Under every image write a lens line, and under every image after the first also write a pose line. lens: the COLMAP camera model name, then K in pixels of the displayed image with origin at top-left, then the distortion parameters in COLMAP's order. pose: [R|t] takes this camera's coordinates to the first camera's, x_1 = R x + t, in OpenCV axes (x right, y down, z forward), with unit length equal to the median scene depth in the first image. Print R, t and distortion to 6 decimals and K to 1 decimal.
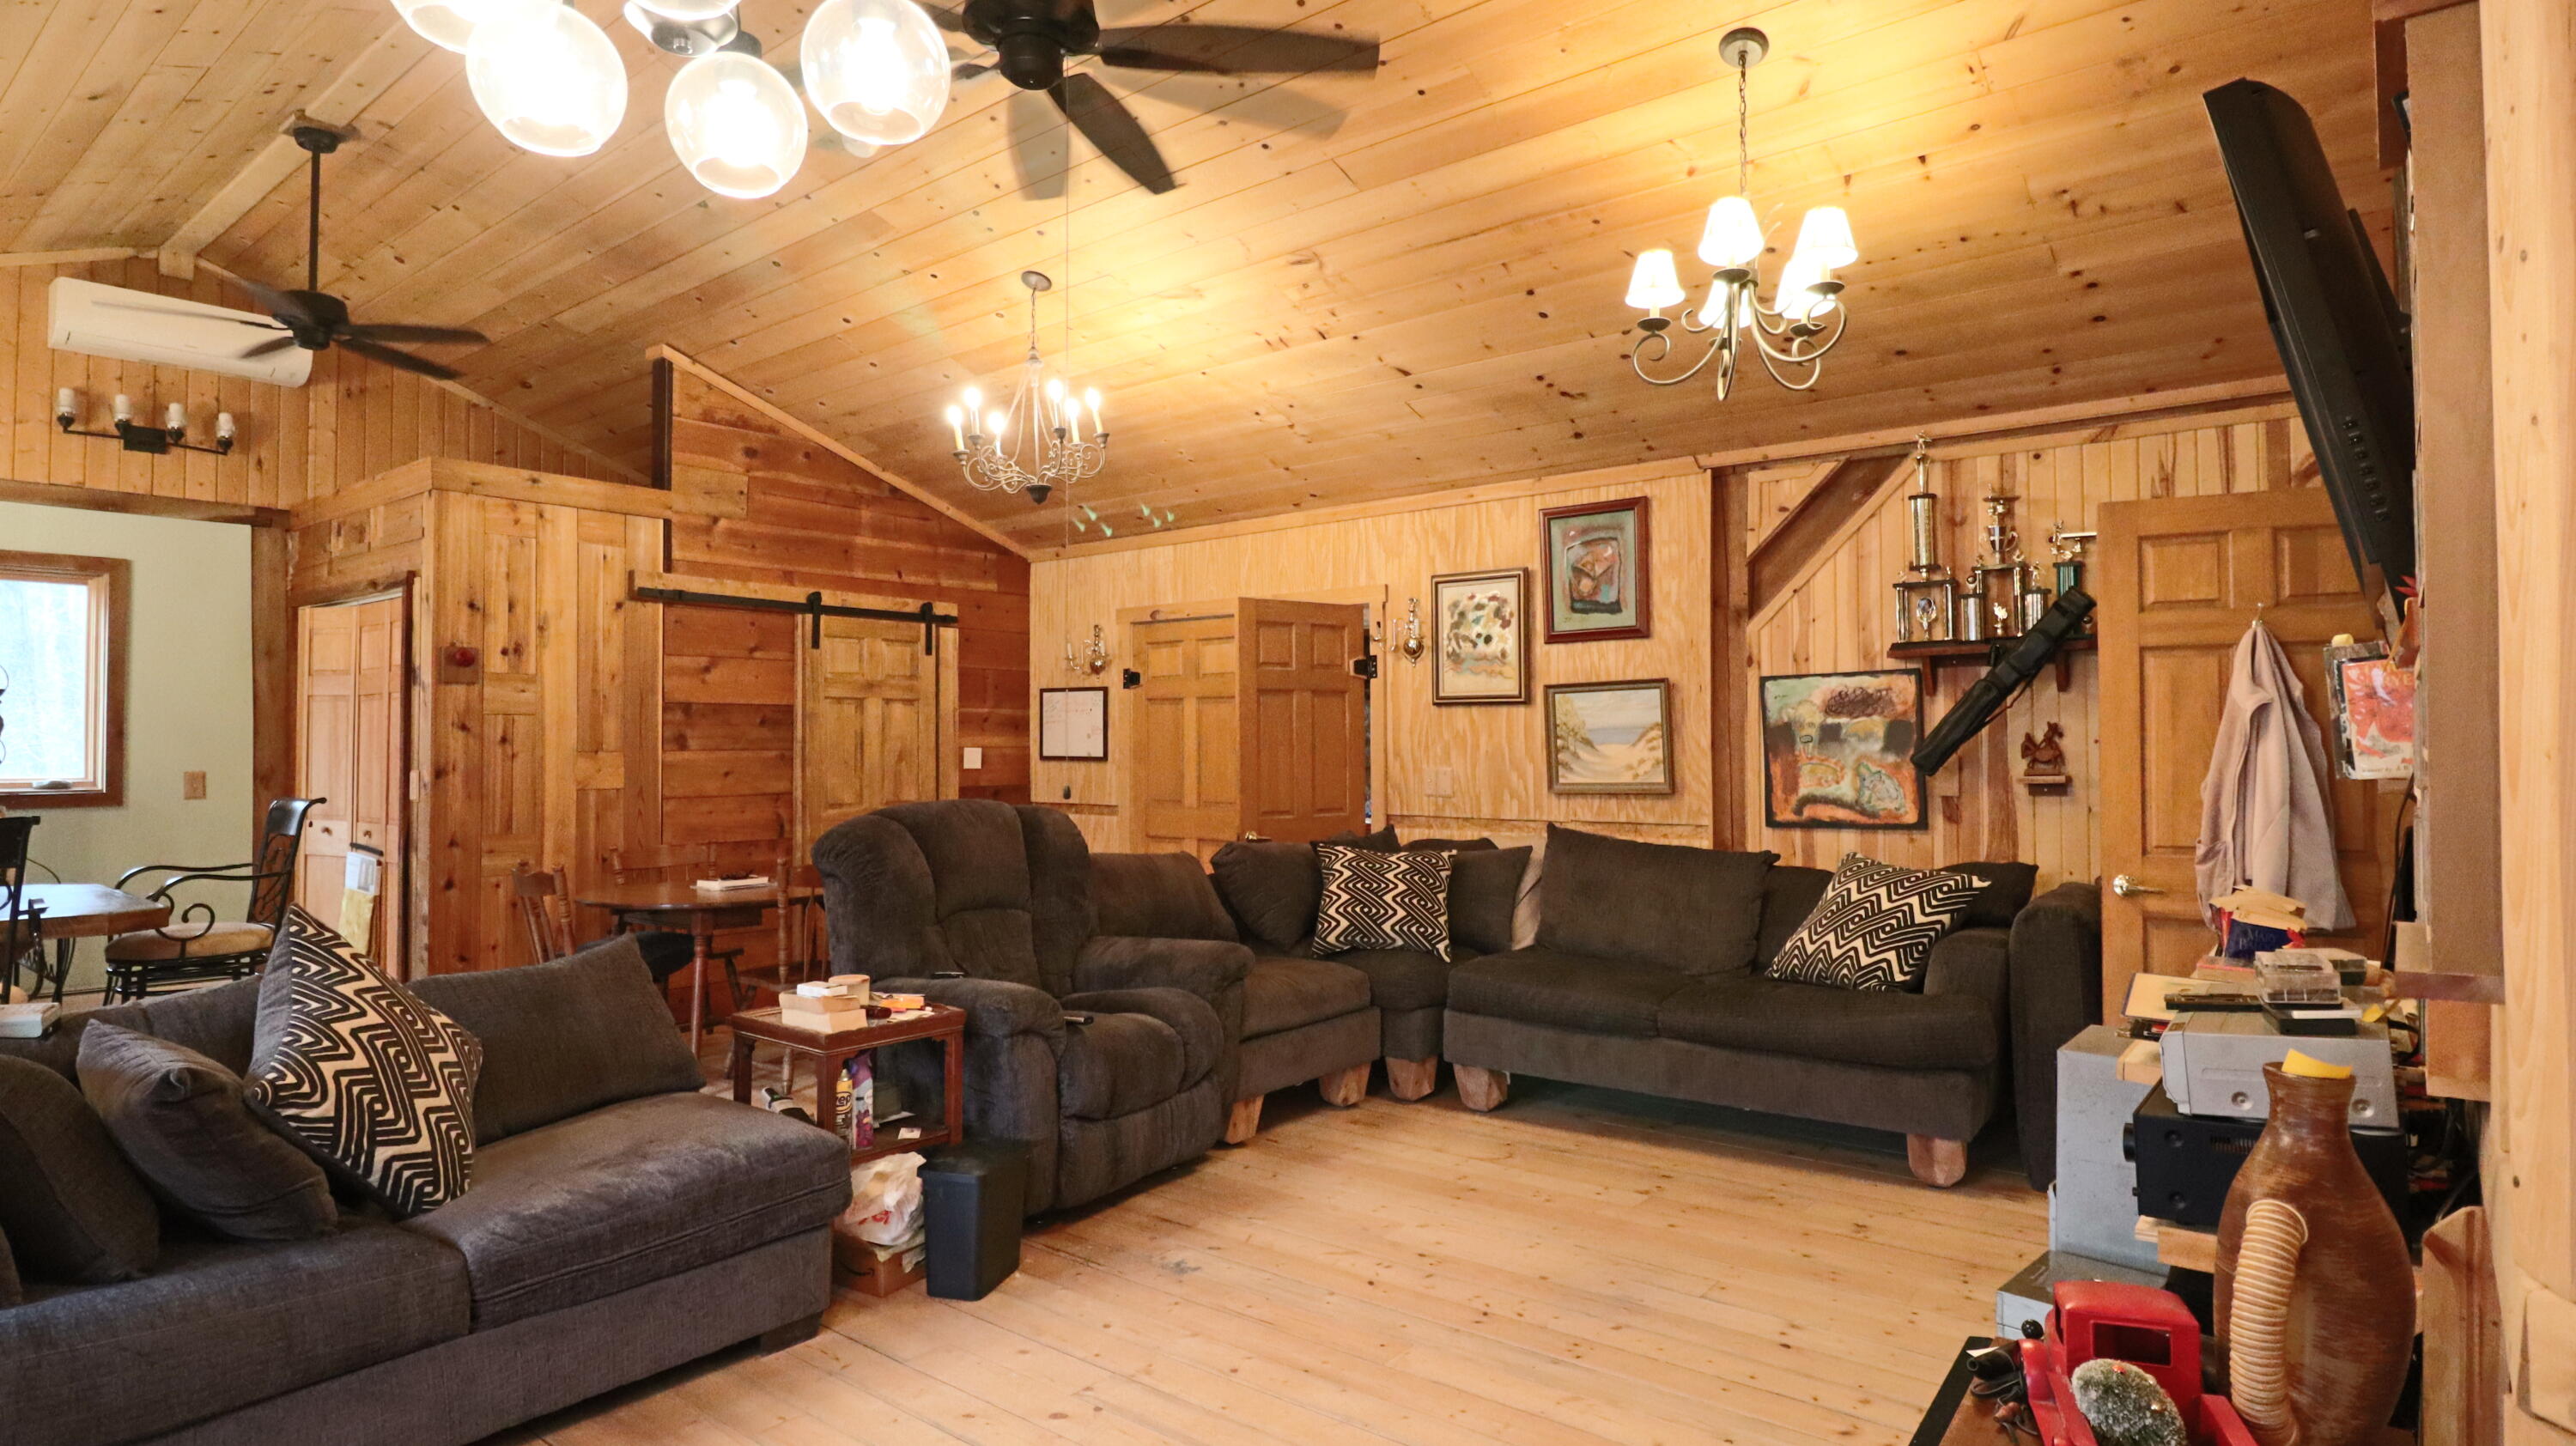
lens RADIAL K [[1349.6, 0, 1301.0], [0, 1349.6, 722.4], [0, 0, 1]] dist [-0.000229, -0.009514]
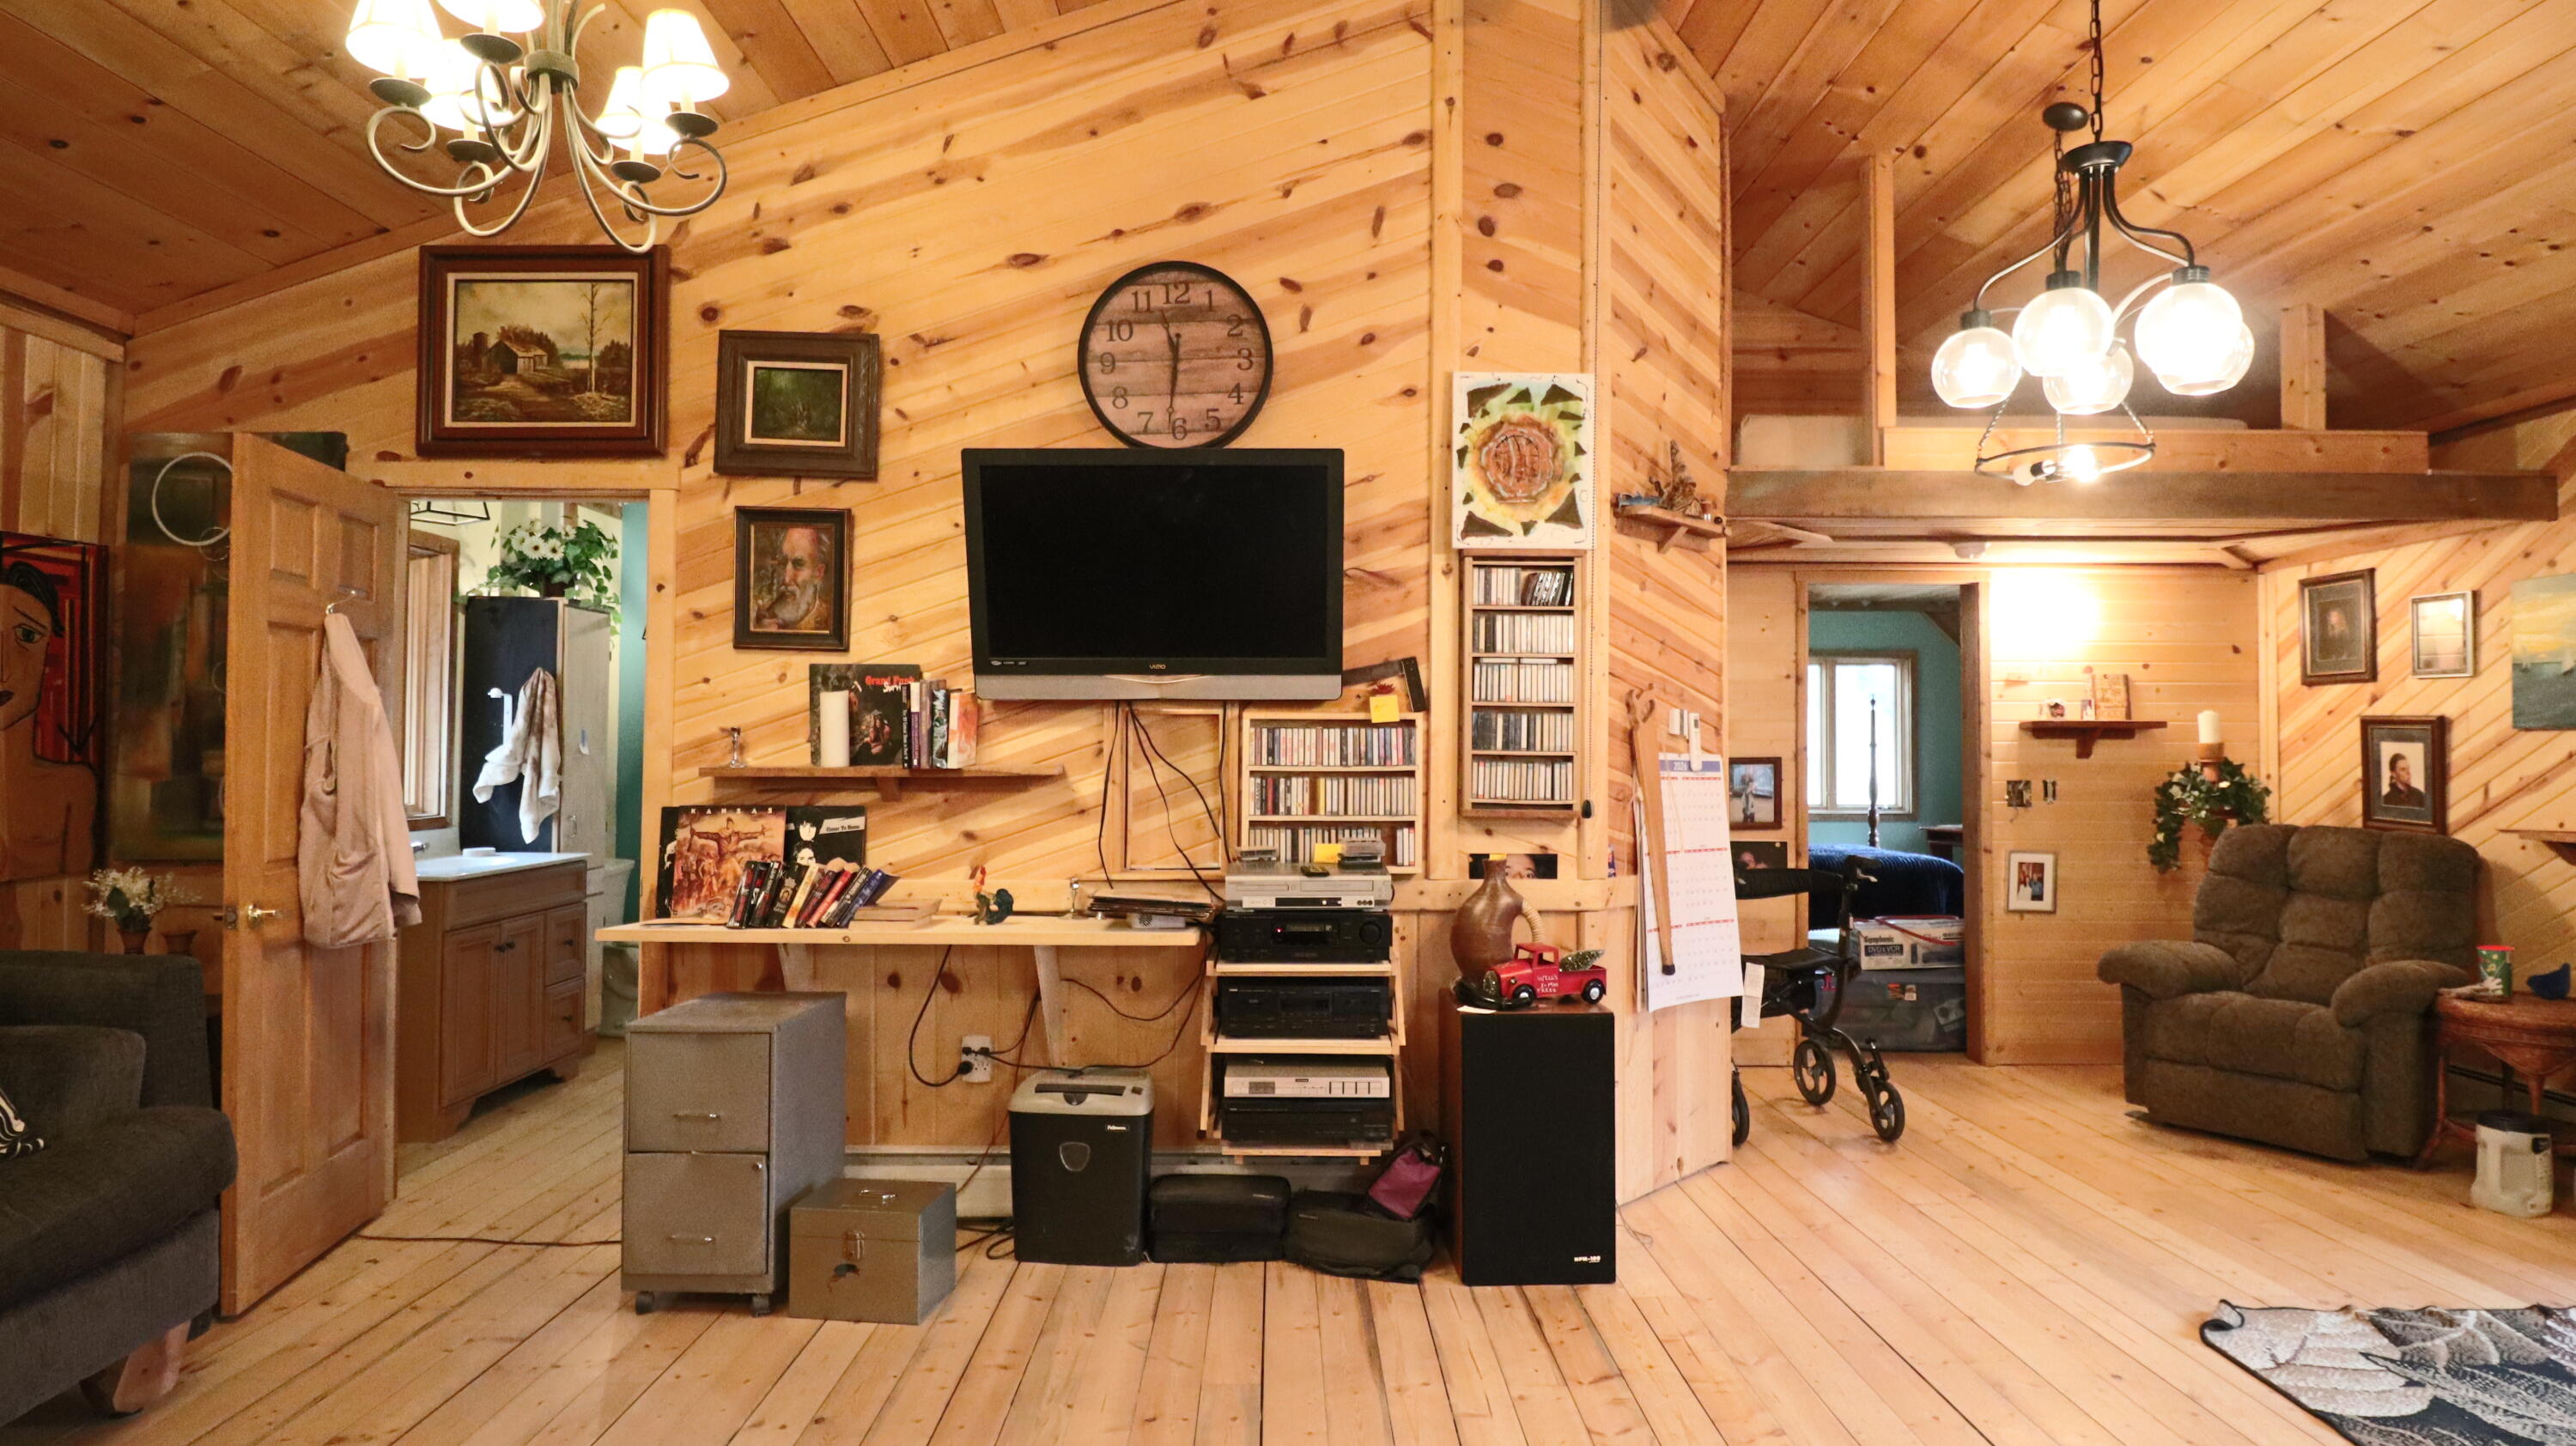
lens RADIAL K [[1349.6, 0, 1293.8], [0, 1349.6, 717.2], [0, 0, 1]] dist [0.000823, -0.011507]
pose [[-0.637279, 0.015450, 0.770478, -0.289102], [-0.020543, 0.999103, -0.037026, 0.014130], [-0.770359, -0.039424, -0.636390, 0.730238]]
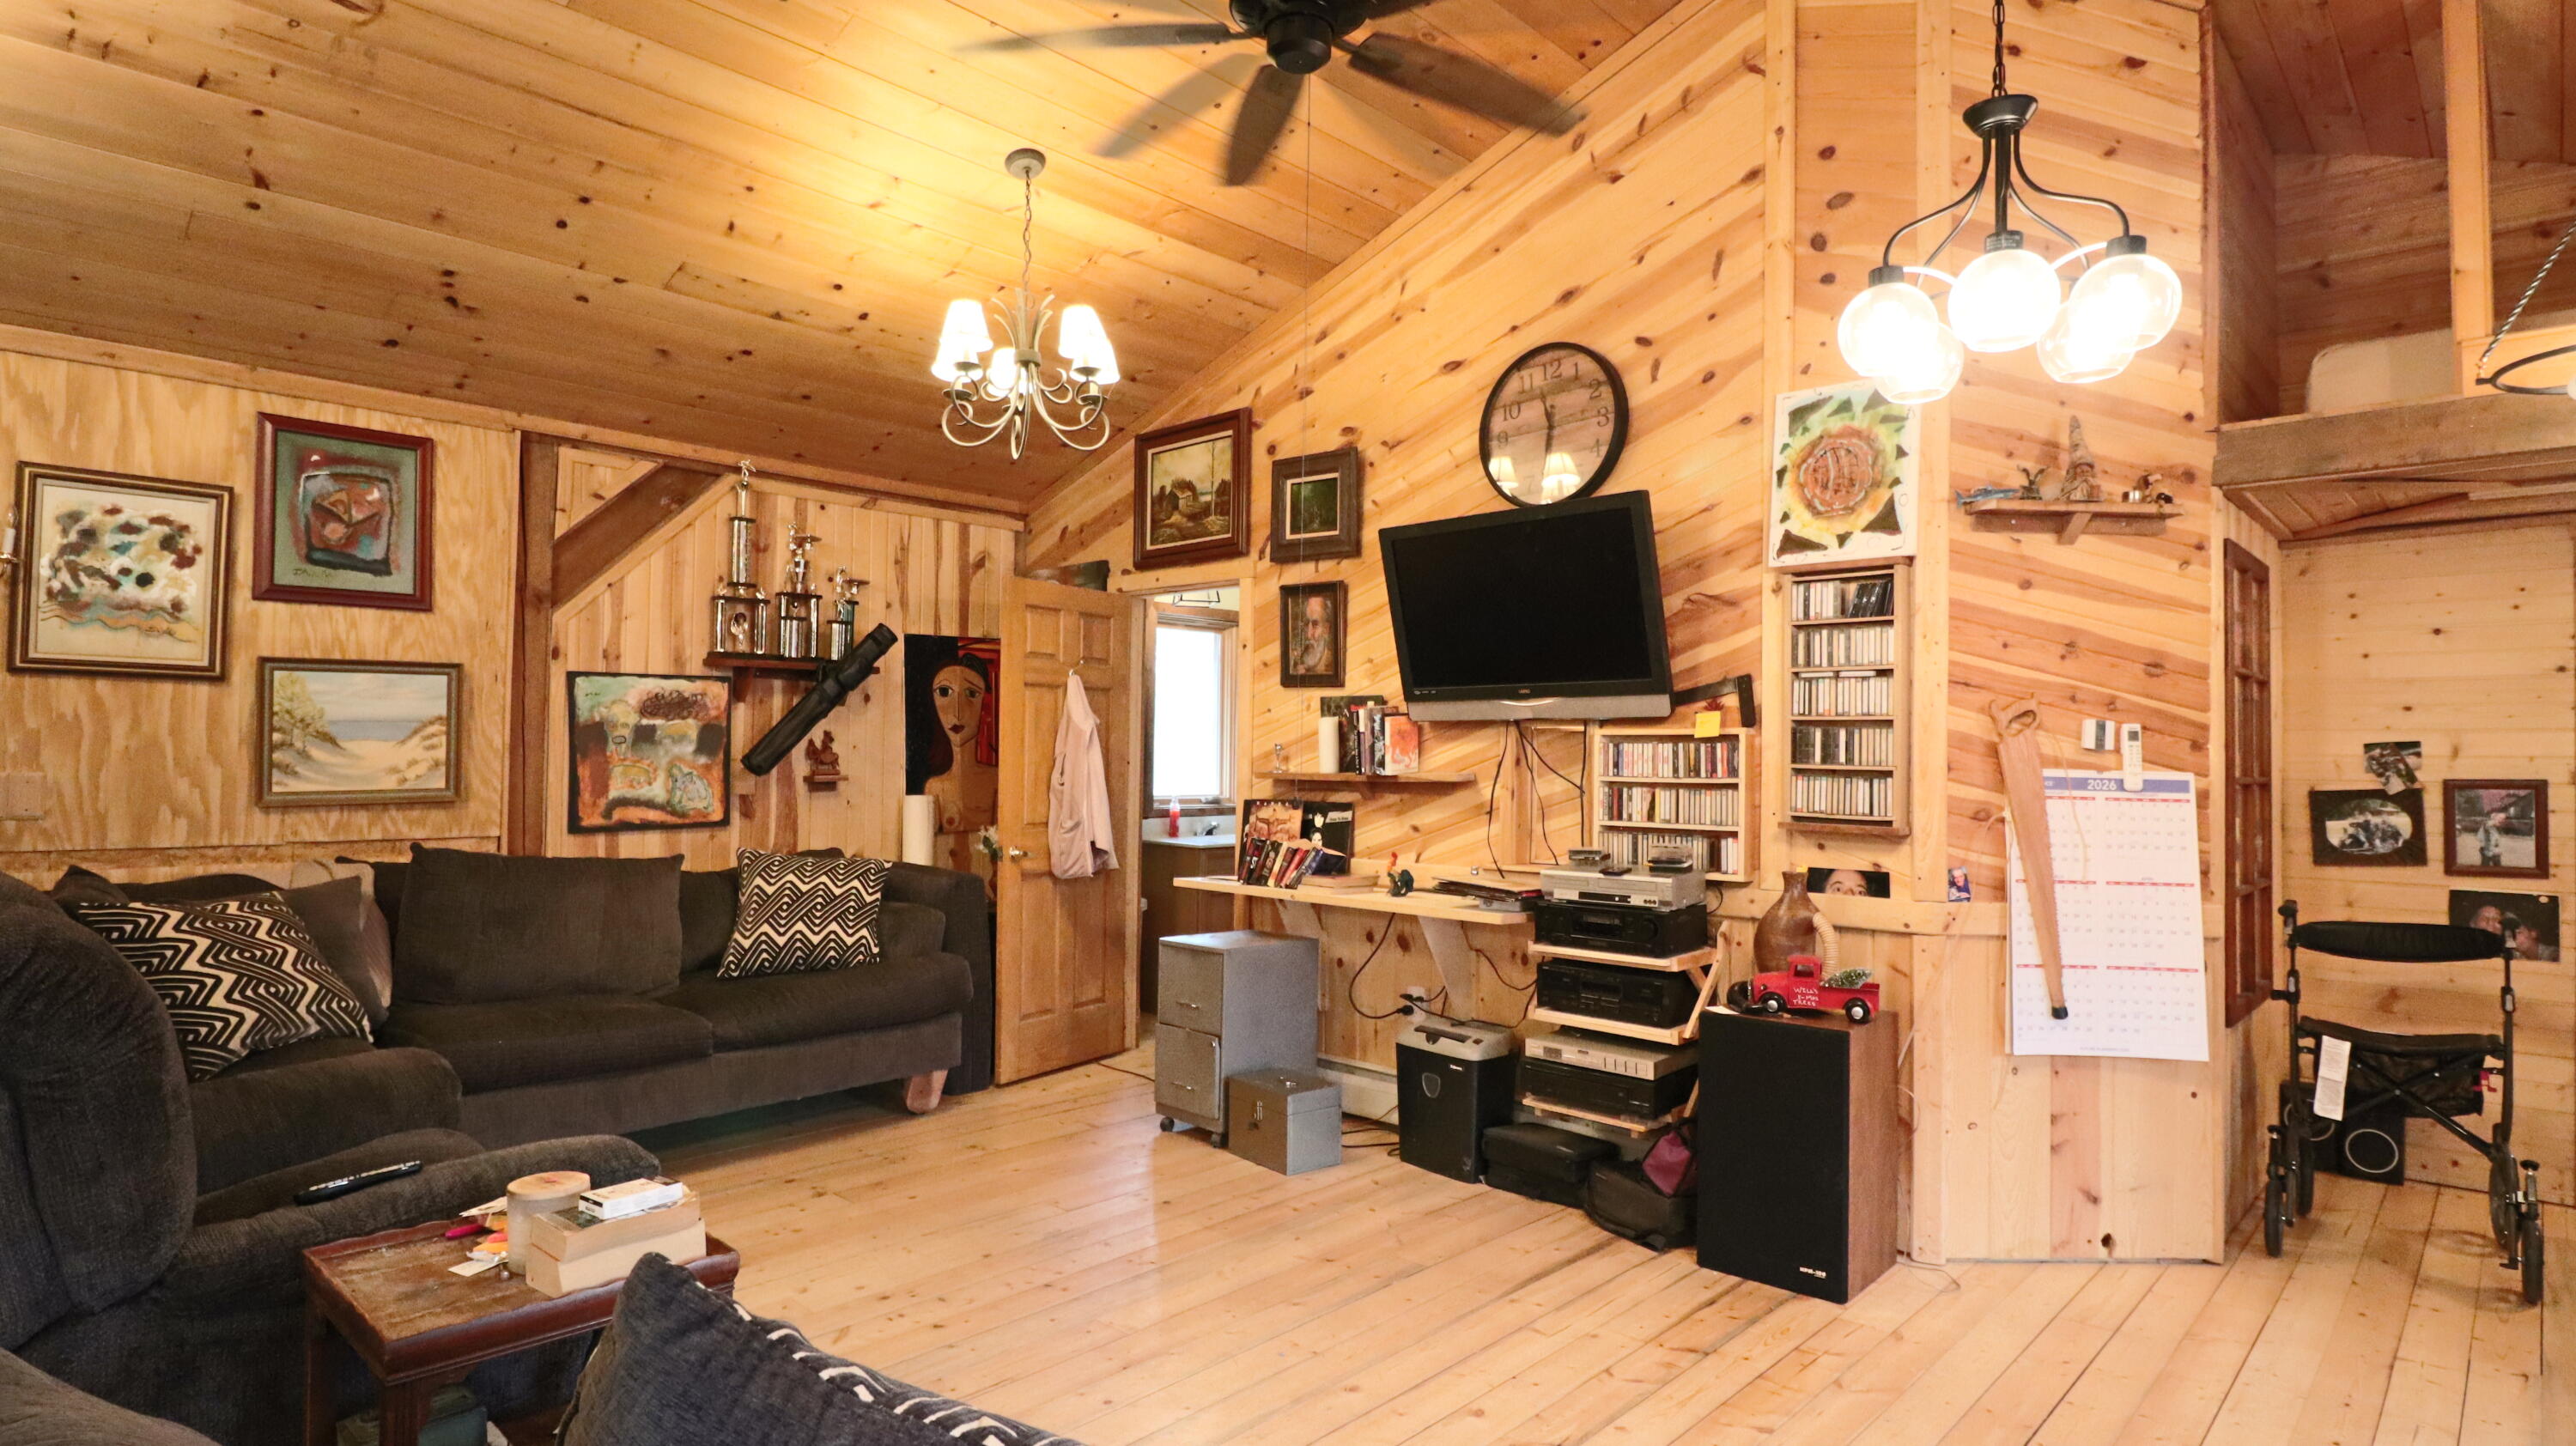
lens RADIAL K [[1349.6, 0, 1301.0], [0, 1349.6, 722.4], [0, 0, 1]] dist [-0.000229, -0.009514]
pose [[0.079880, 0.026816, 0.996444, -0.532927], [-0.032424, 0.999179, -0.024290, 0.007279], [-0.996277, -0.030368, 0.080684, 0.420367]]
